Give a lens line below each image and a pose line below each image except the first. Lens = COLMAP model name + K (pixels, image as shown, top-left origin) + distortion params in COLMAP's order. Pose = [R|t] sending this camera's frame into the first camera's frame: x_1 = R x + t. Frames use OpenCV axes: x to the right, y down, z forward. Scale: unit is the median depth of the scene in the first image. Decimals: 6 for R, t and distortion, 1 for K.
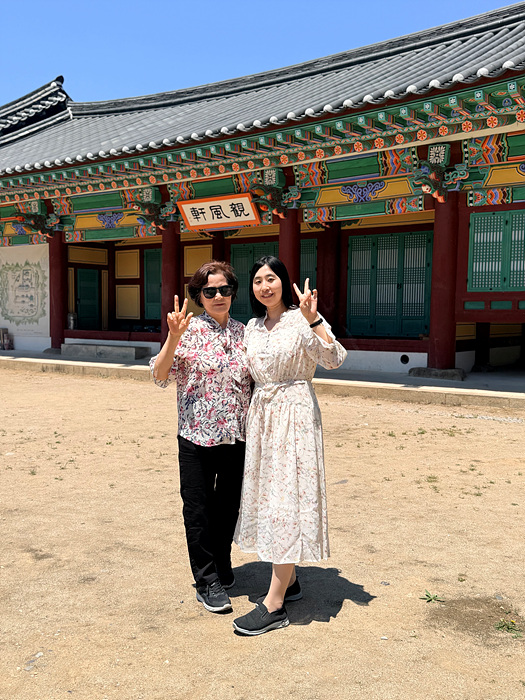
lens RADIAL K [[683.0, 0, 262.5], [0, 683.0, 350.0], [0, 0, 1]] dist [0.099298, -0.211876]
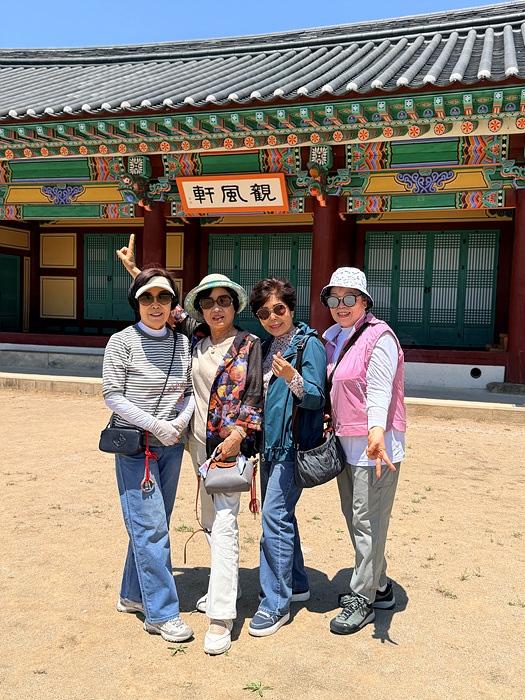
lens RADIAL K [[662.2, 0, 262.5], [0, 662.2, 350.0], [0, 0, 1]] dist [0.134430, -0.220982]
pose [[0.951386, 0.003707, 0.307978, -0.268814], [-0.005225, 0.999978, 0.004106, -0.015283], [-0.307956, -0.005515, 0.951385, 0.213812]]
